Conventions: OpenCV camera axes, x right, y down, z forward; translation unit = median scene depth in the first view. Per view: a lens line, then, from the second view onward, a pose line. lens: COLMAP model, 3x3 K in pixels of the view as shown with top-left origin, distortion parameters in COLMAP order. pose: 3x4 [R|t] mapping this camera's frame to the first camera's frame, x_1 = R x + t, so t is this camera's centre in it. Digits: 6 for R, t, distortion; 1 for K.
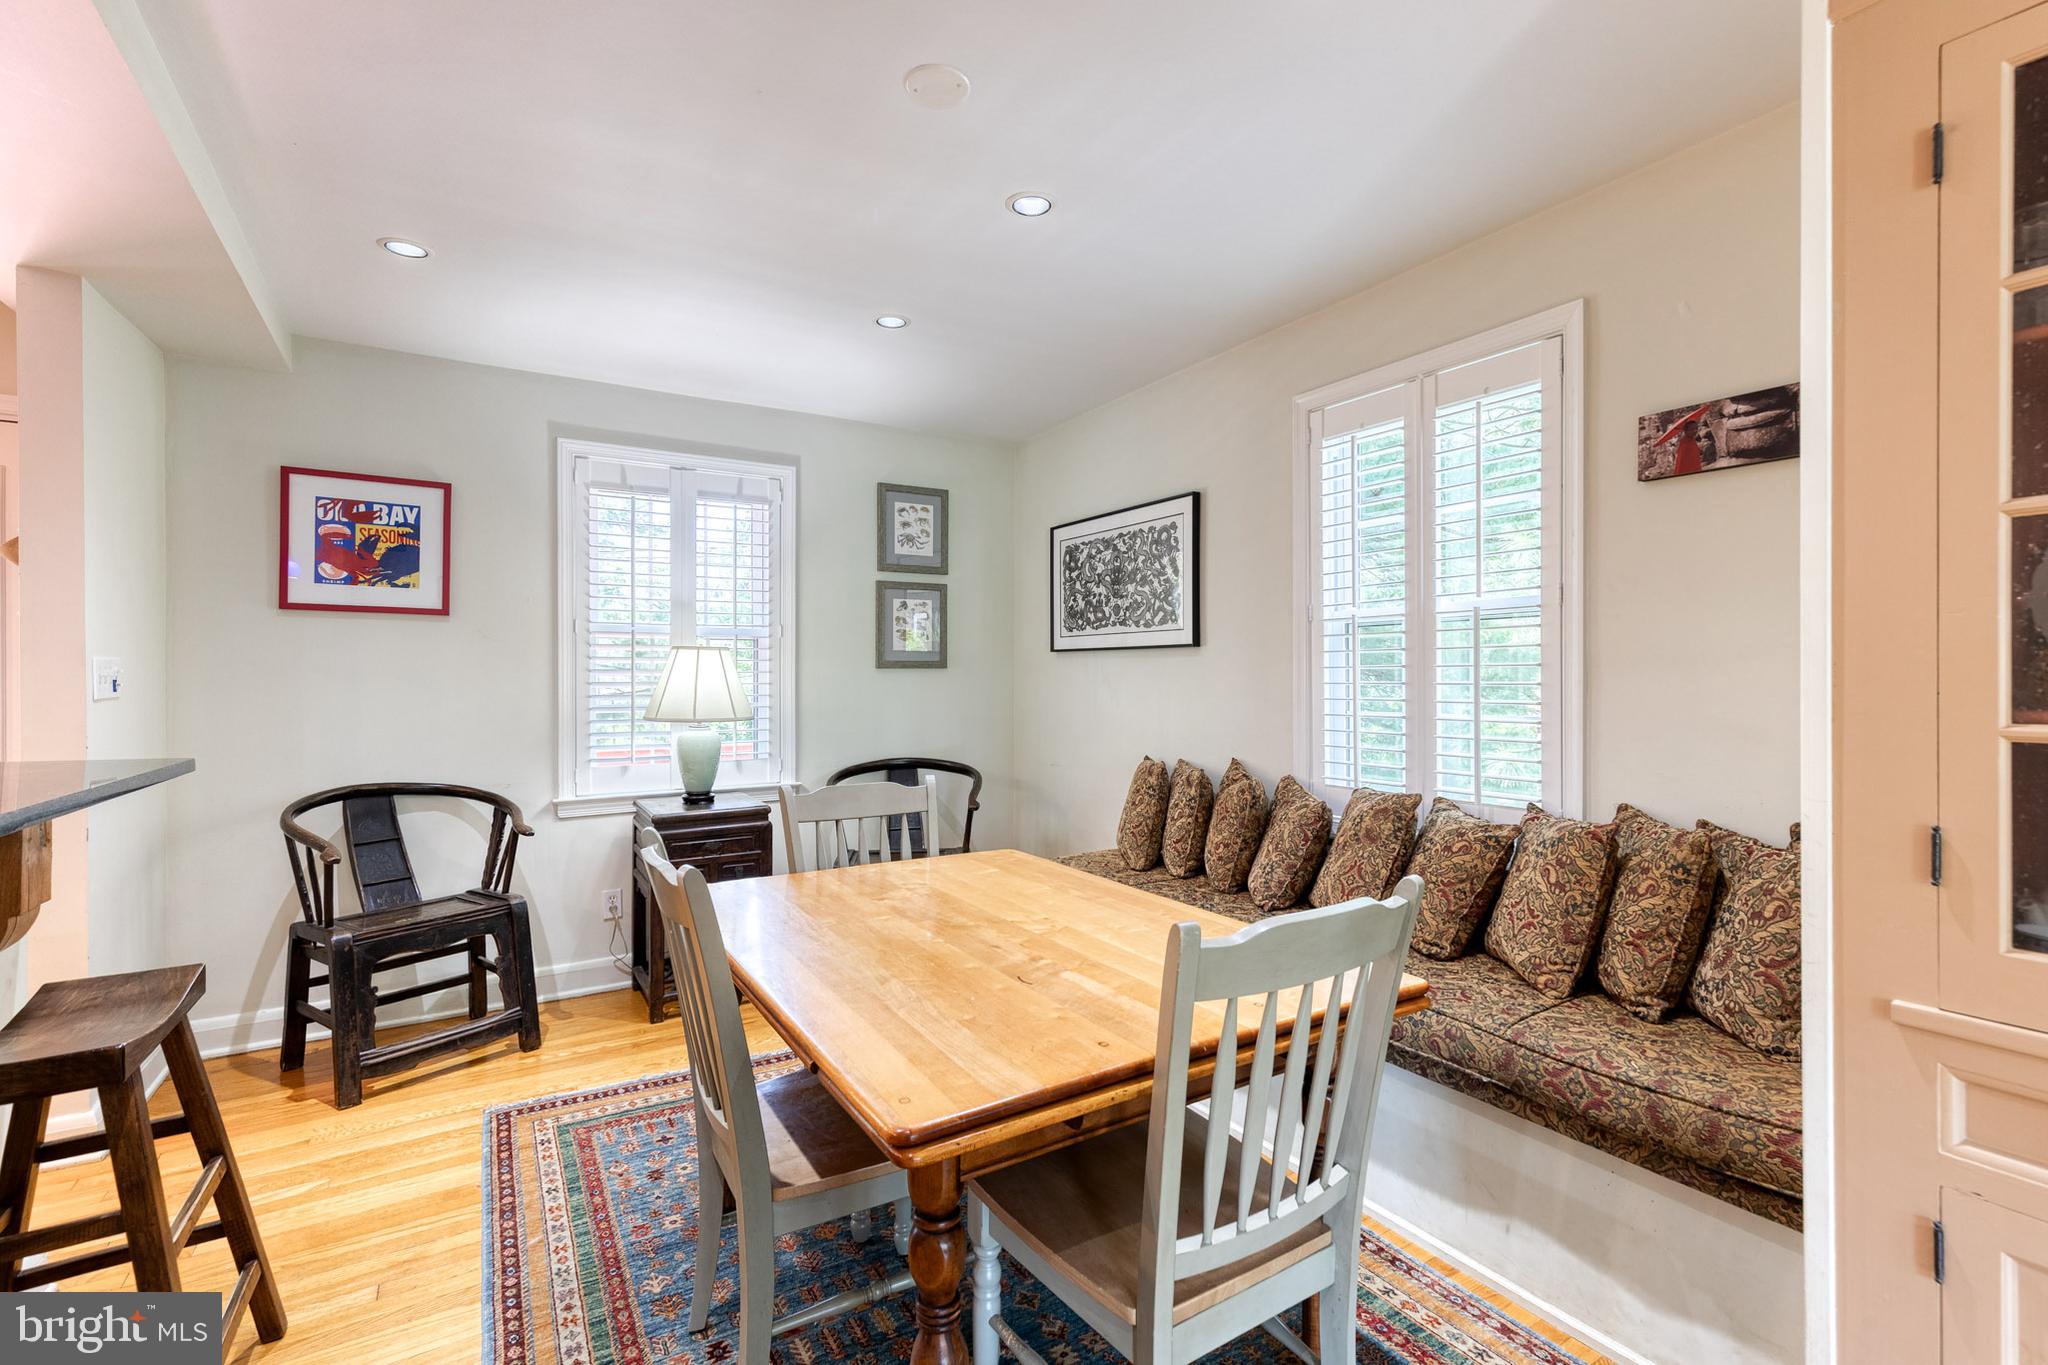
lens RADIAL K [[932.1, 0, 1025.8], [0, 932.1, 673.1], [0, 0, 1]] dist [0.009841, -0.000354]
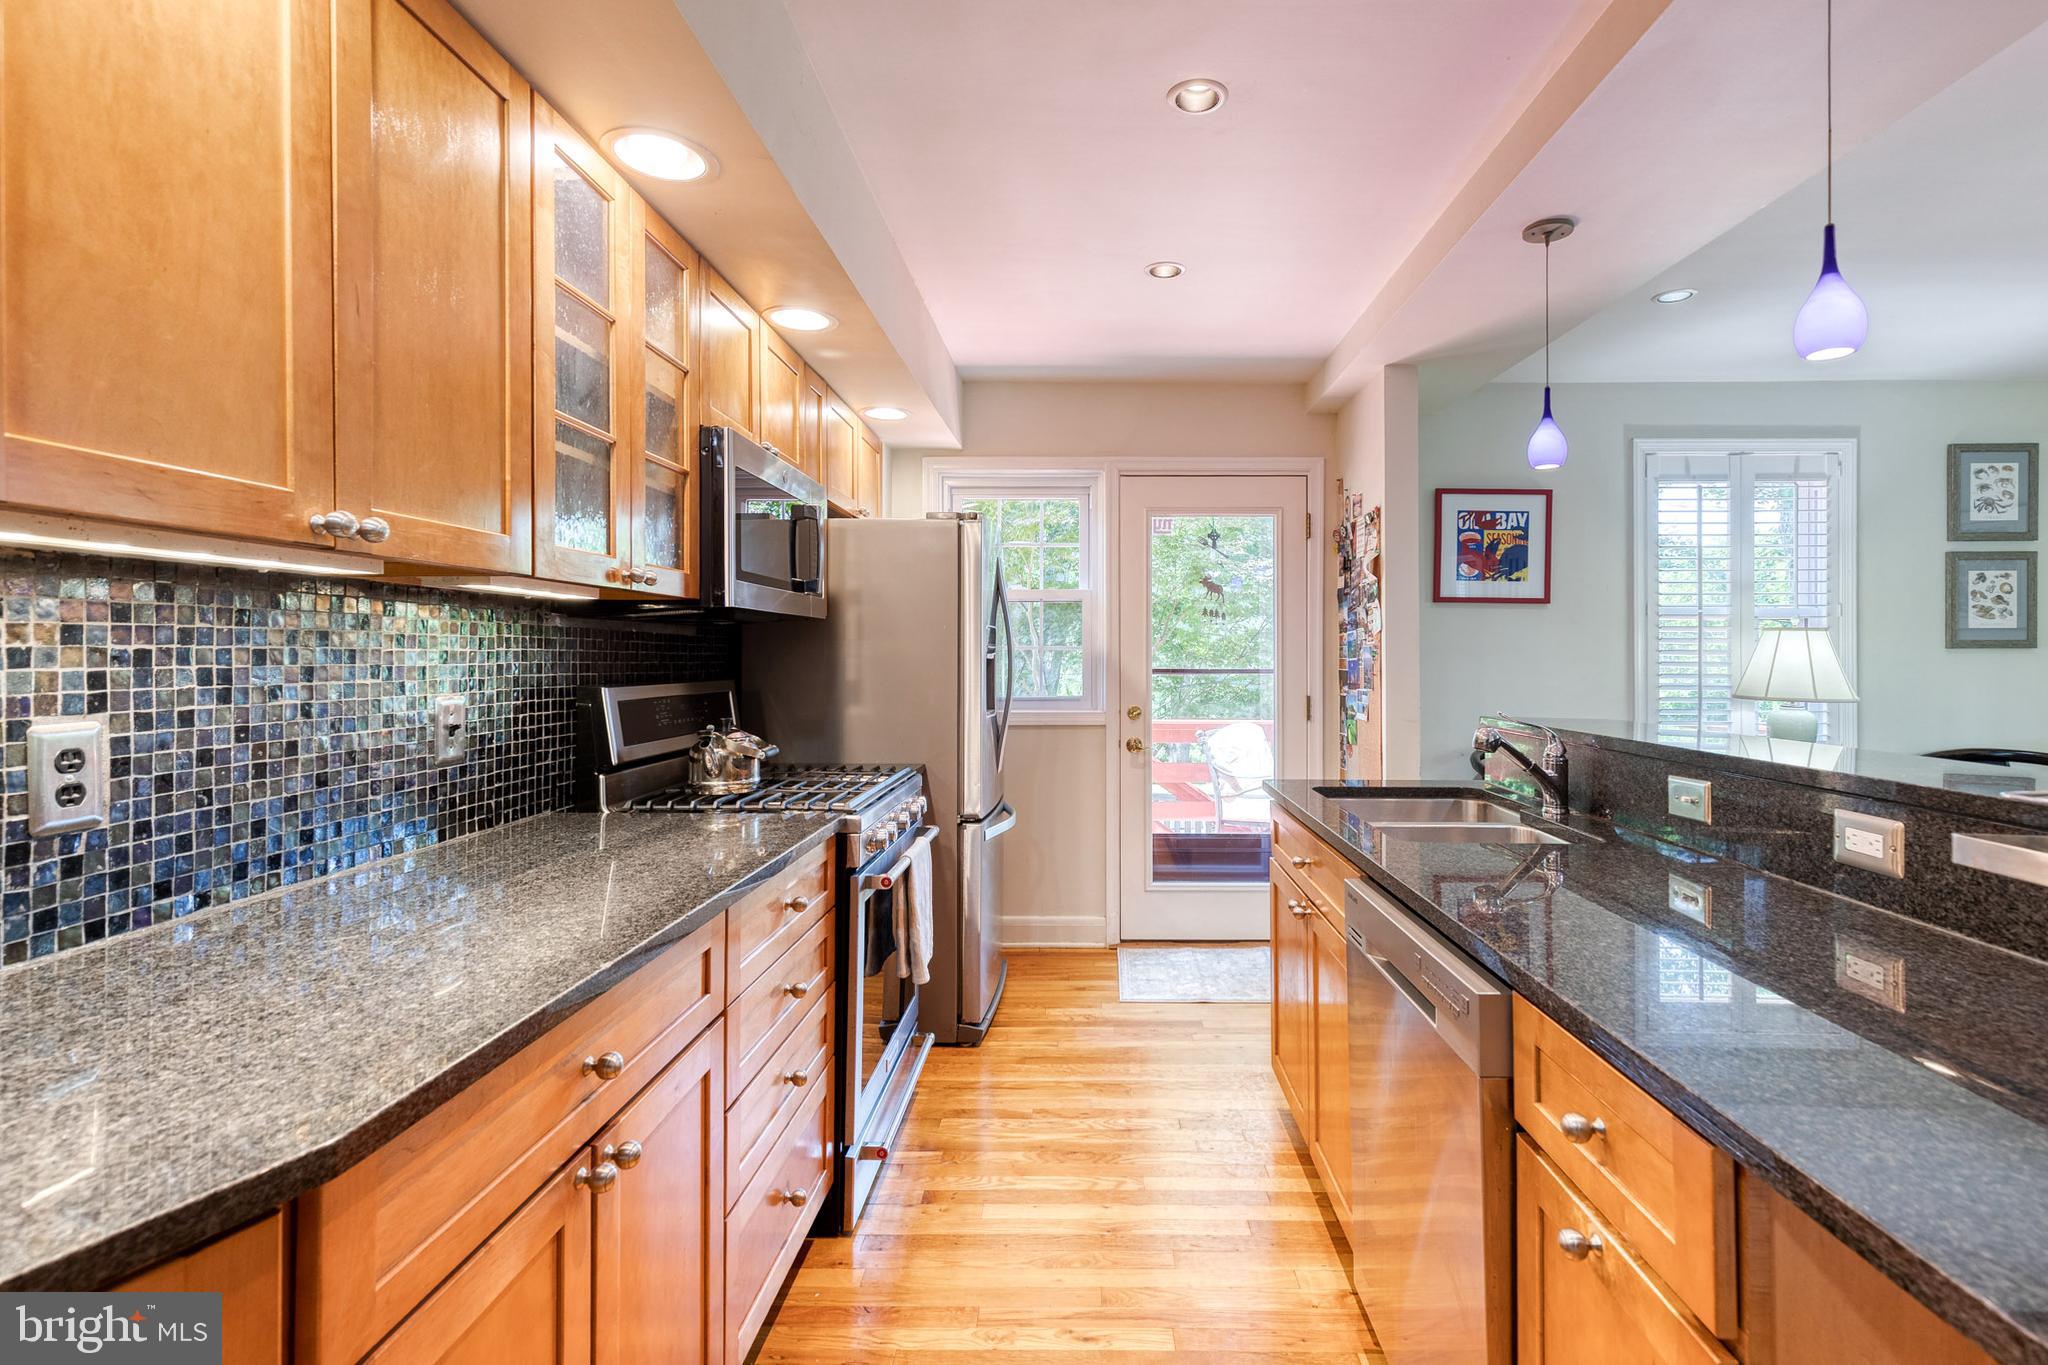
lens RADIAL K [[943.4, 0, 1081.1], [0, 943.4, 646.3], [0, 0, 1]] dist [0.008348, -0.001008]
pose [[0.843504, -0.001952, -0.537119, -0.490937], [-0.000321, 0.999991, -0.004140, -0.003713], [0.537123, 0.003665, 0.843496, -0.309034]]
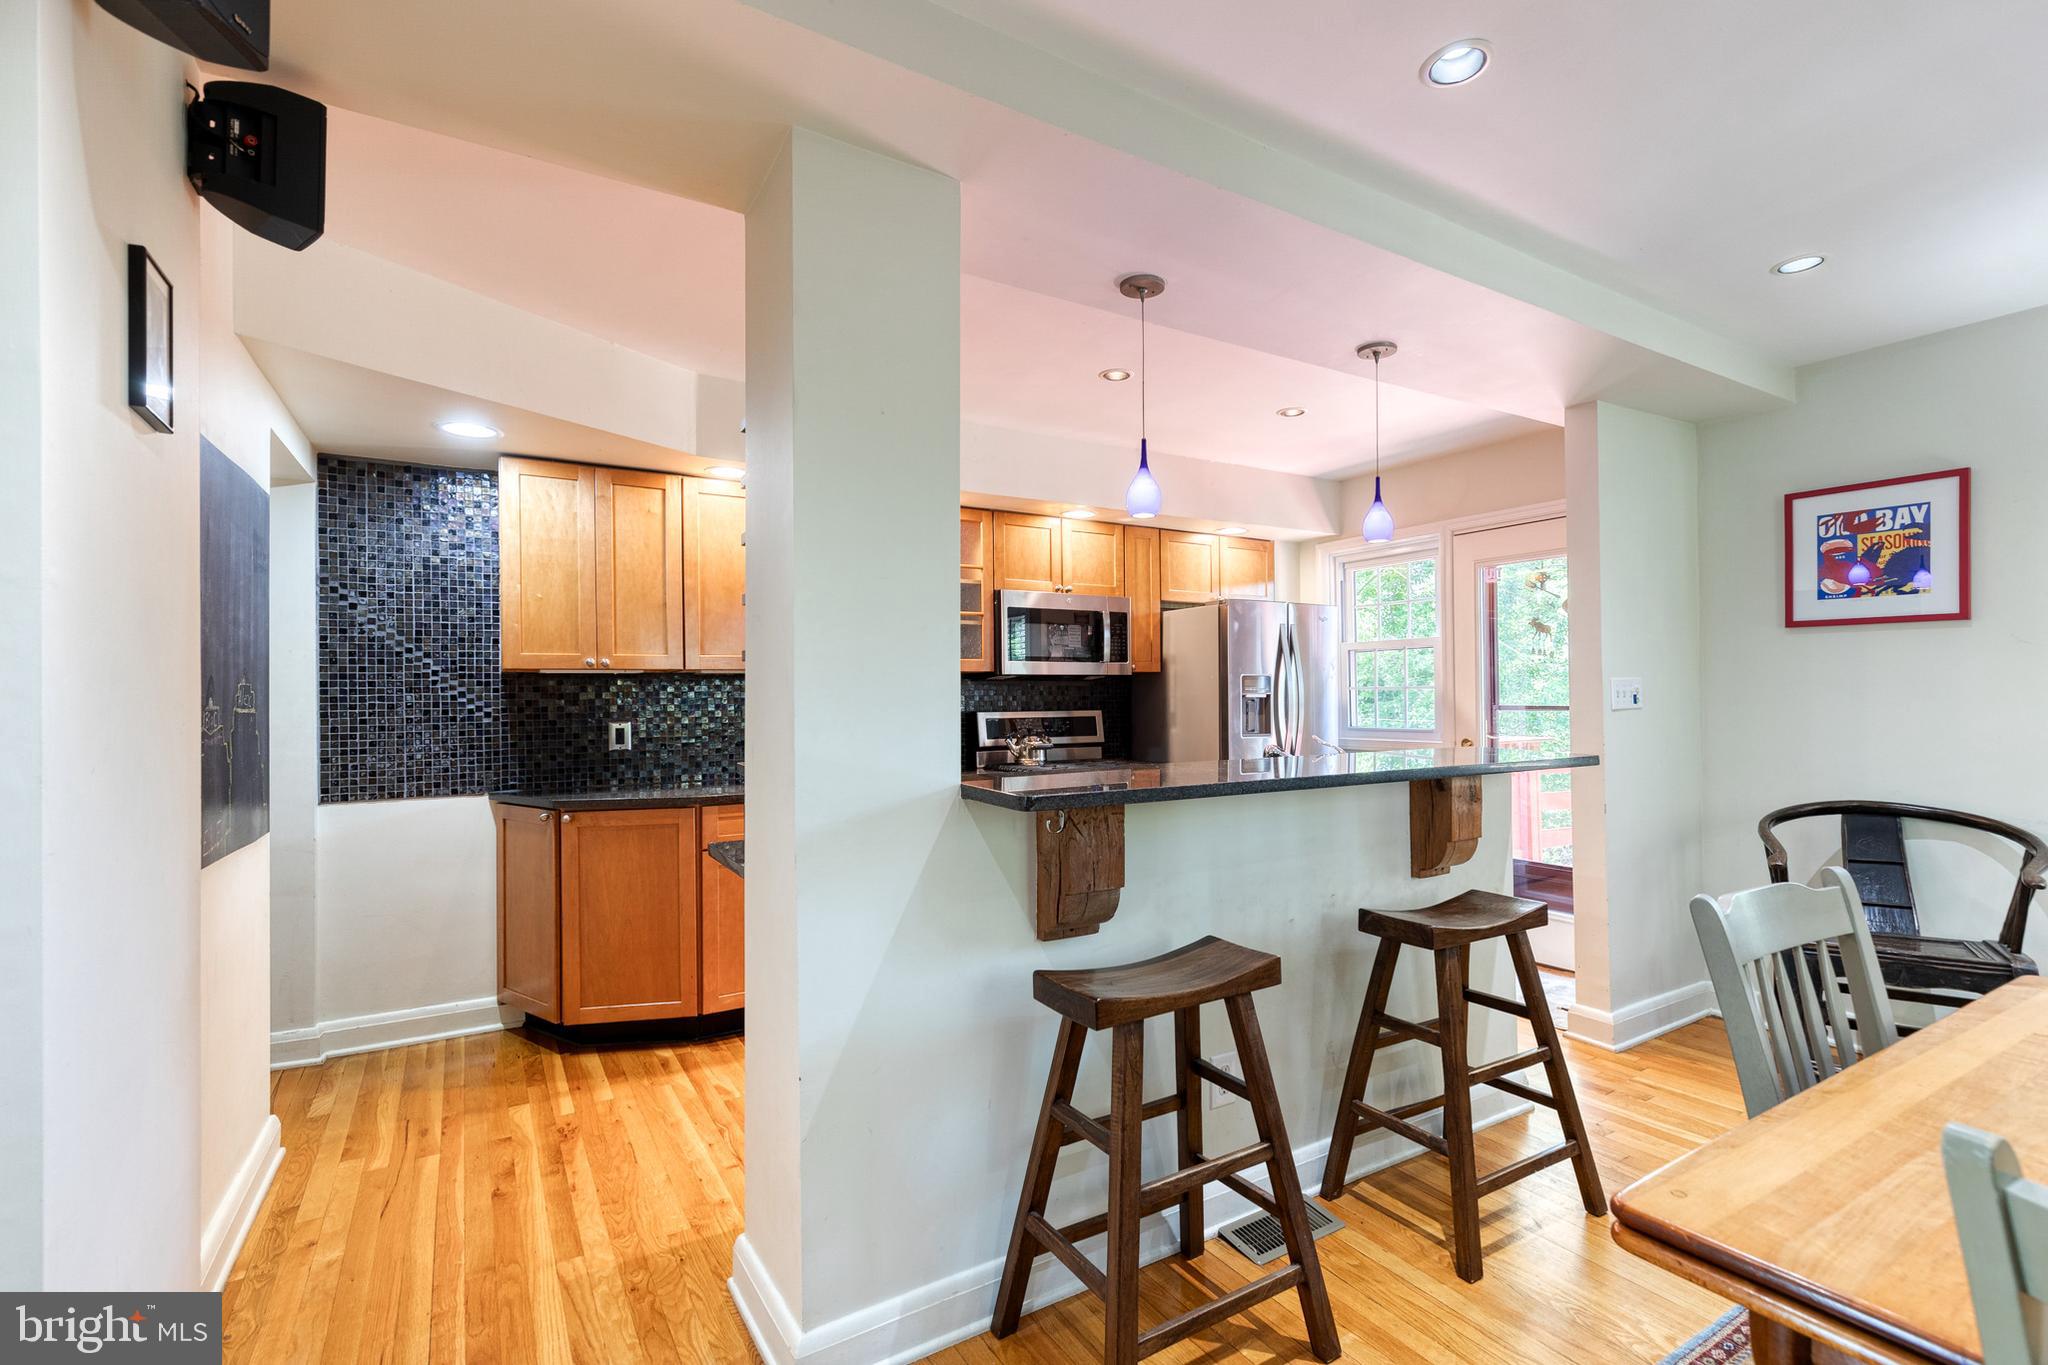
lens RADIAL K [[930.8, 0, 1058.5], [0, 930.8, 686.7], [0, 0, 1]] dist [0.009634, -0.000489]
pose [[0.002763, -0.008320, -0.999962, 0.261085], [0.013566, 0.999874, -0.008281, -0.003254], [0.999904, -0.013543, 0.002876, 0.154147]]
